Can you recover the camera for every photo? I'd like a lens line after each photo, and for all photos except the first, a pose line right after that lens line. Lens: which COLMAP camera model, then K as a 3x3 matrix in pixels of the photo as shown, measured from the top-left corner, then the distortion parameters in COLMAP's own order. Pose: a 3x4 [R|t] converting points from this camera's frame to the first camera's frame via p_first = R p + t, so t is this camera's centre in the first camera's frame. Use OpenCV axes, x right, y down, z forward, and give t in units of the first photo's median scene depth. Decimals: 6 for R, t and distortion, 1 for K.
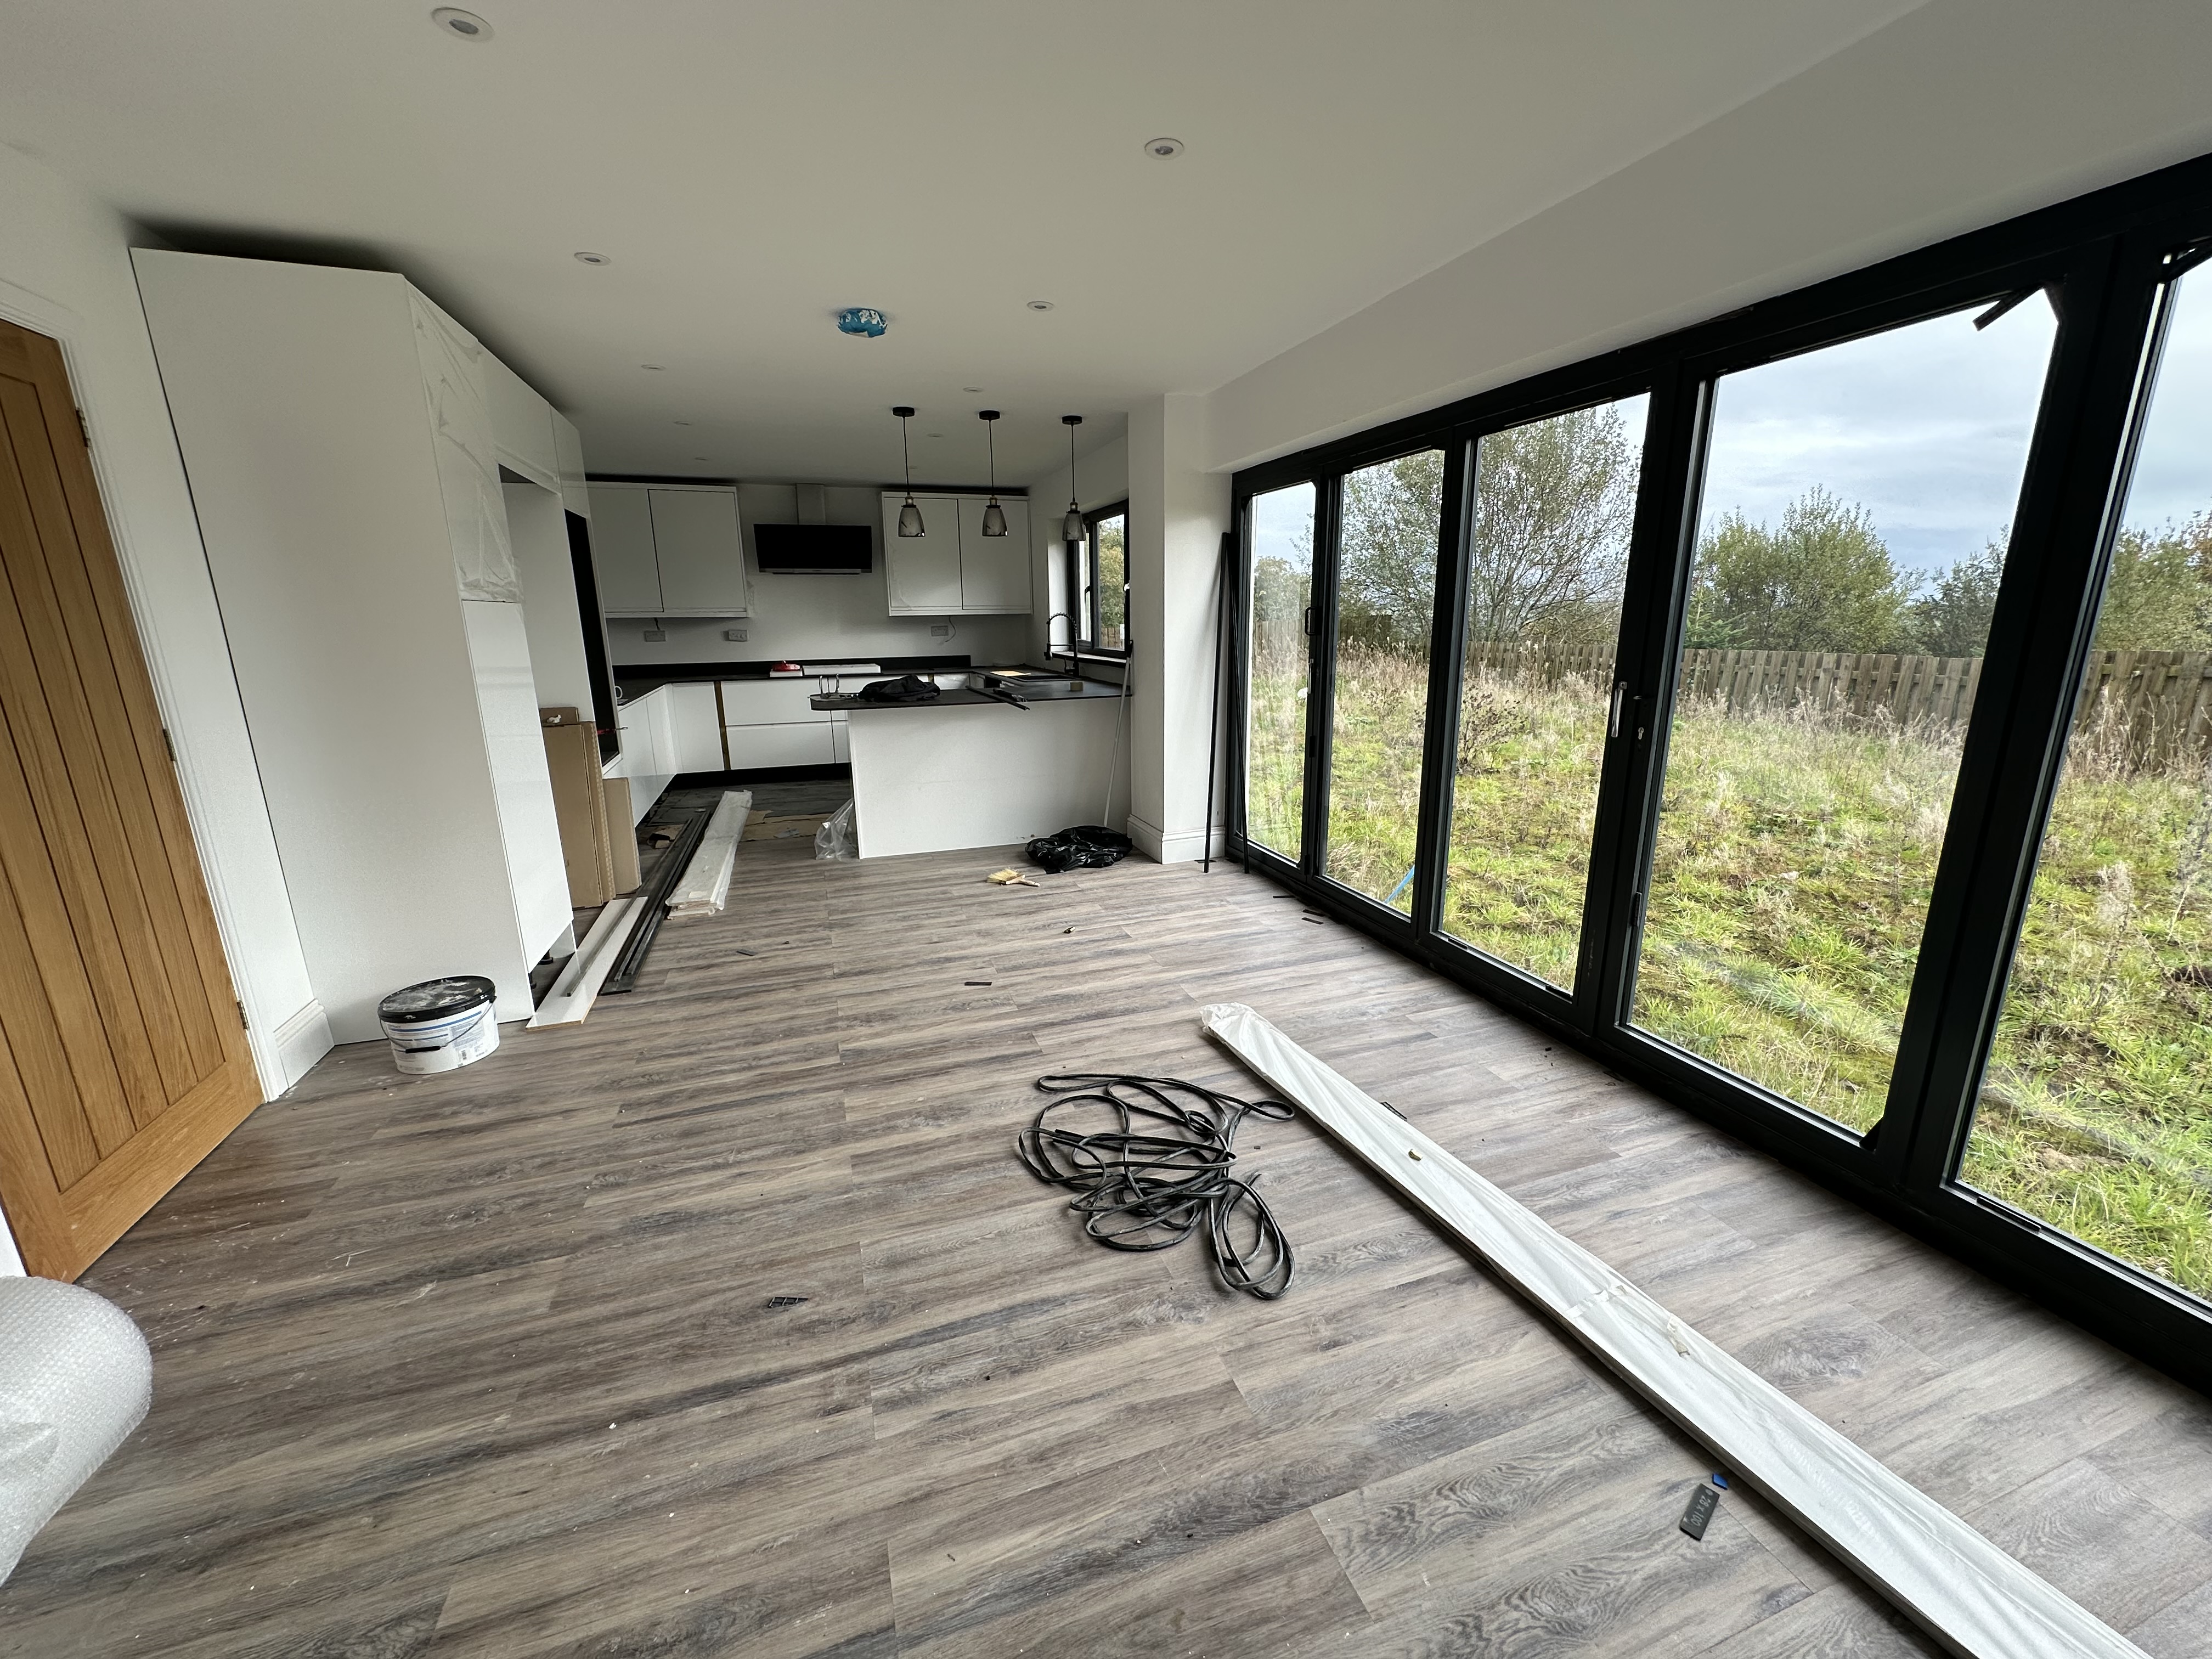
lens RADIAL K [[881.7, 0, 1106.0], [0, 881.7, 829.5], [0, 0, 1]] dist [0.000557, 0.000068]
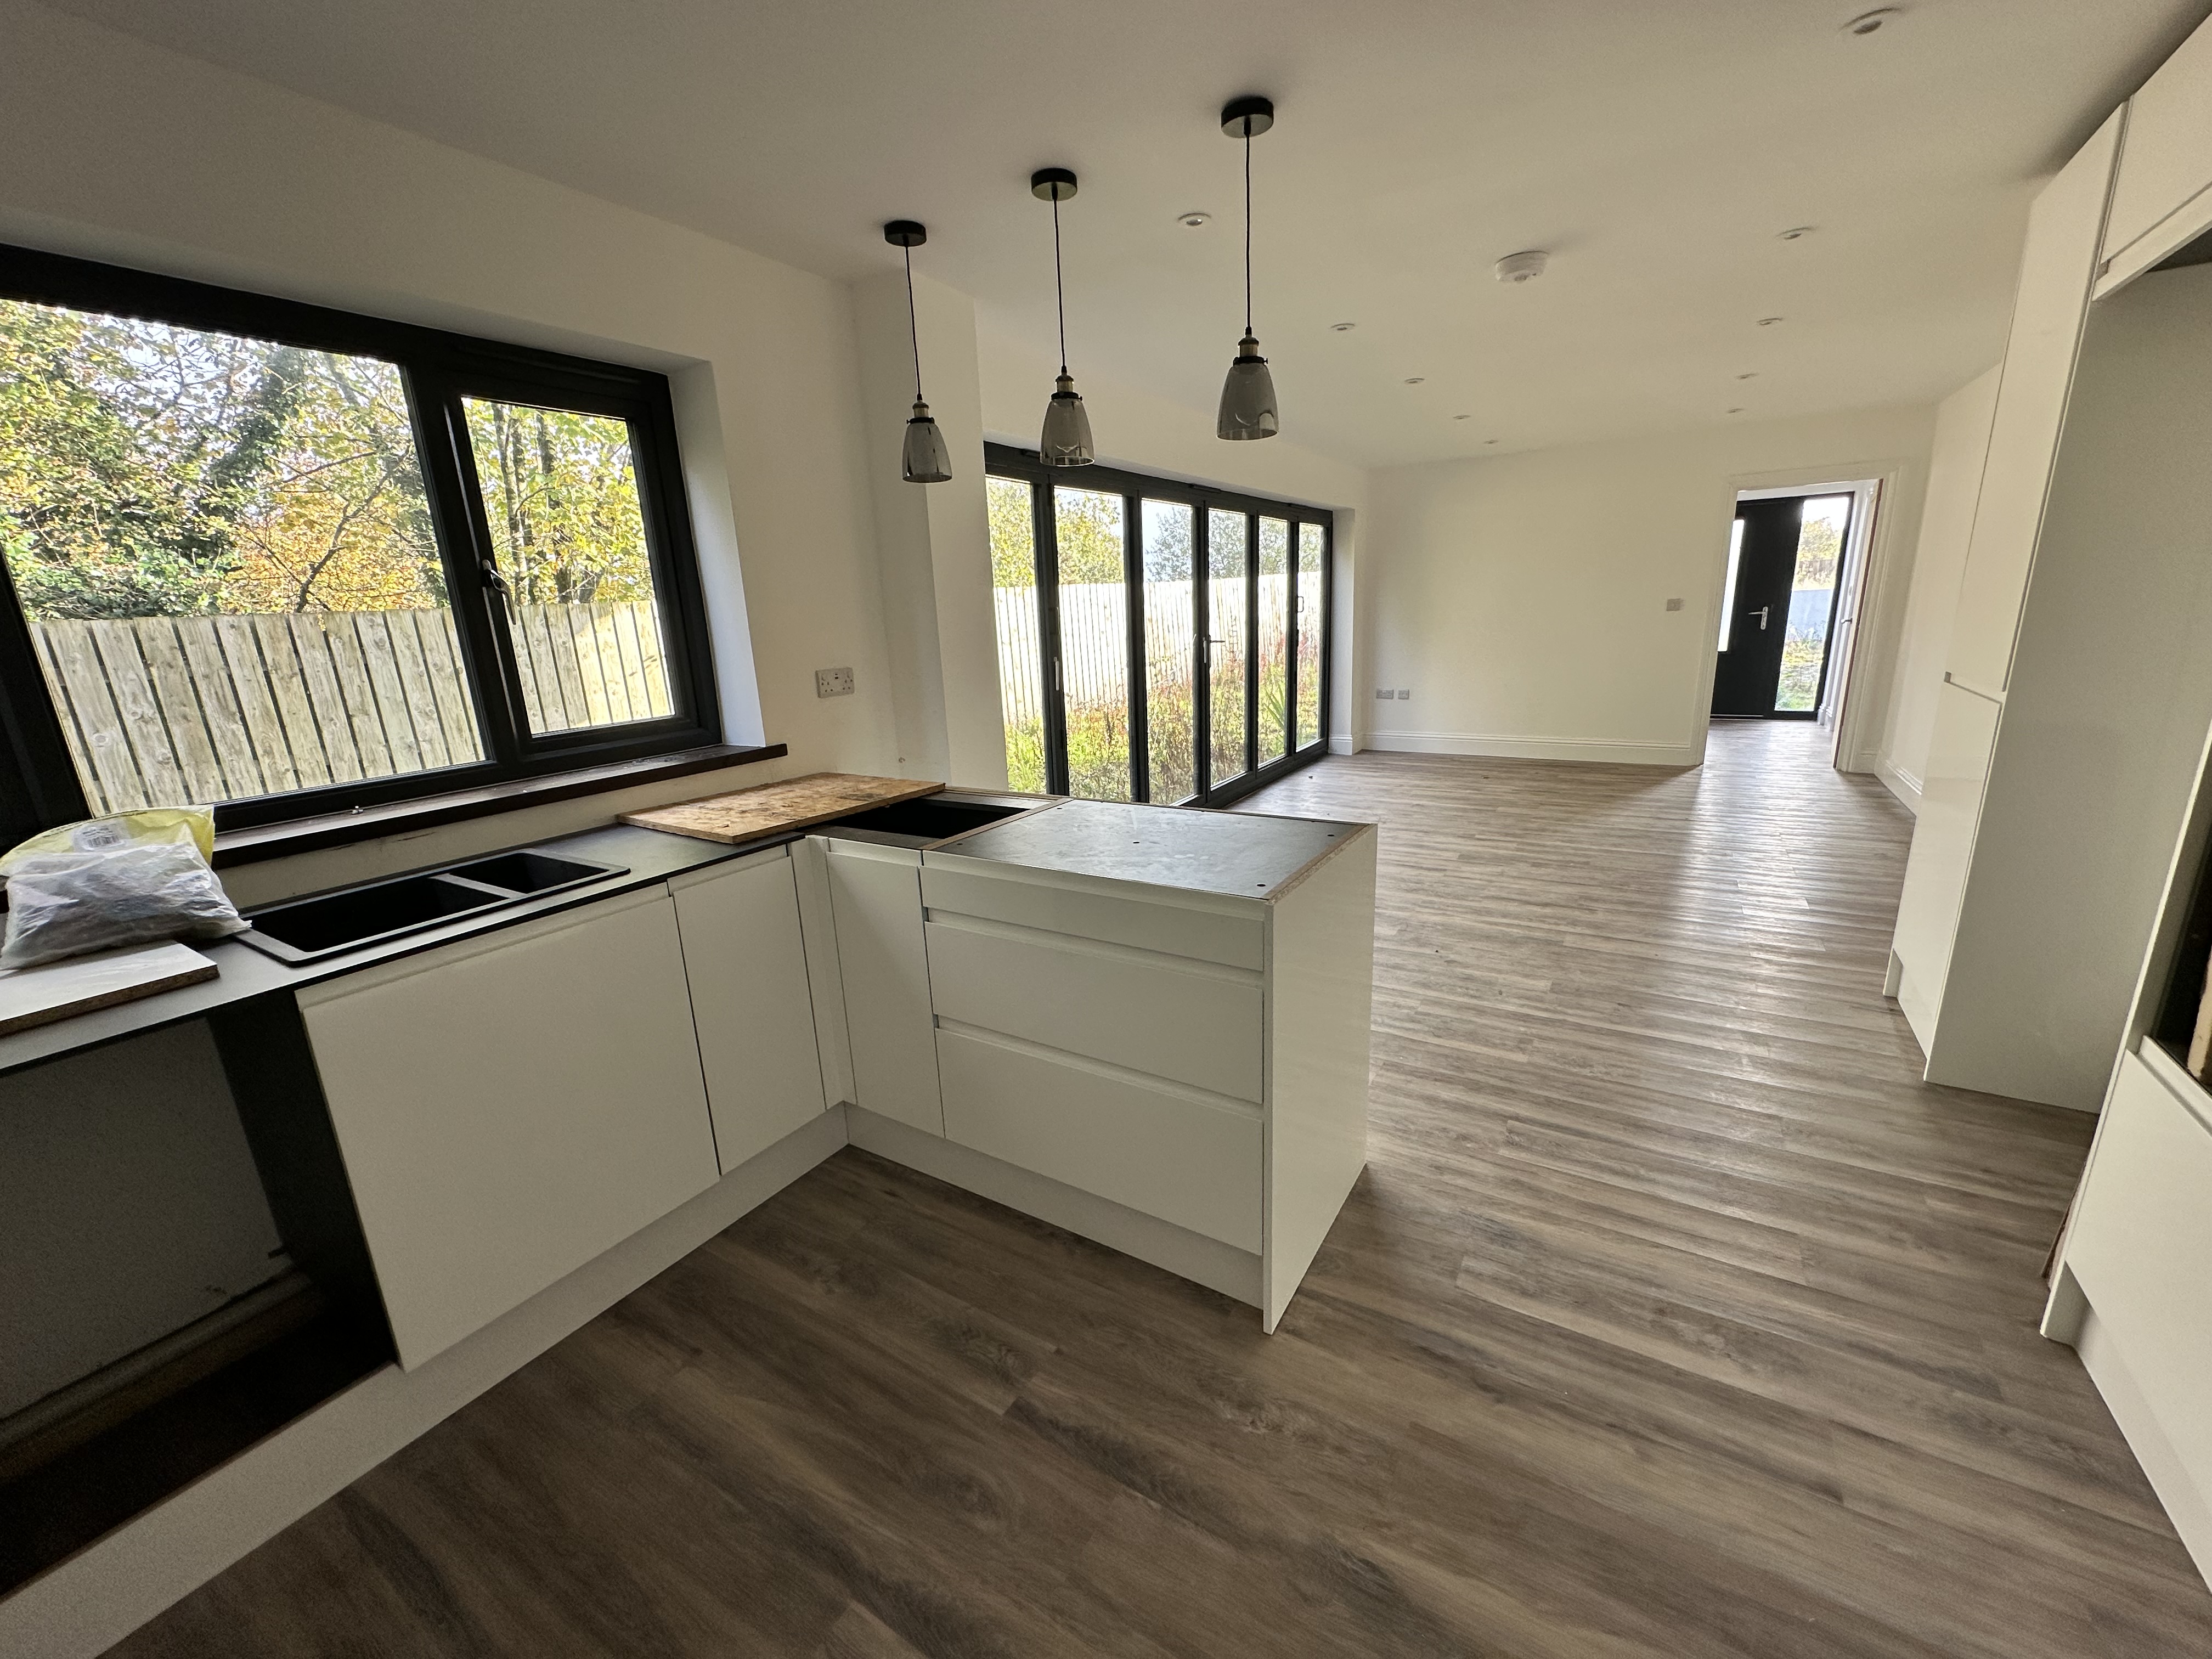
lens RADIAL K [[881.7, 0, 1106.0], [0, 881.7, 829.5], [0, 0, 1]] dist [0.000557, 0.000068]
pose [[-0.634659, -0.161790, 0.755666, -0.613859], [0.233149, 0.892189, 0.386834, -0.408899], [-0.736783, 0.421691, -0.528515, 1.621785]]
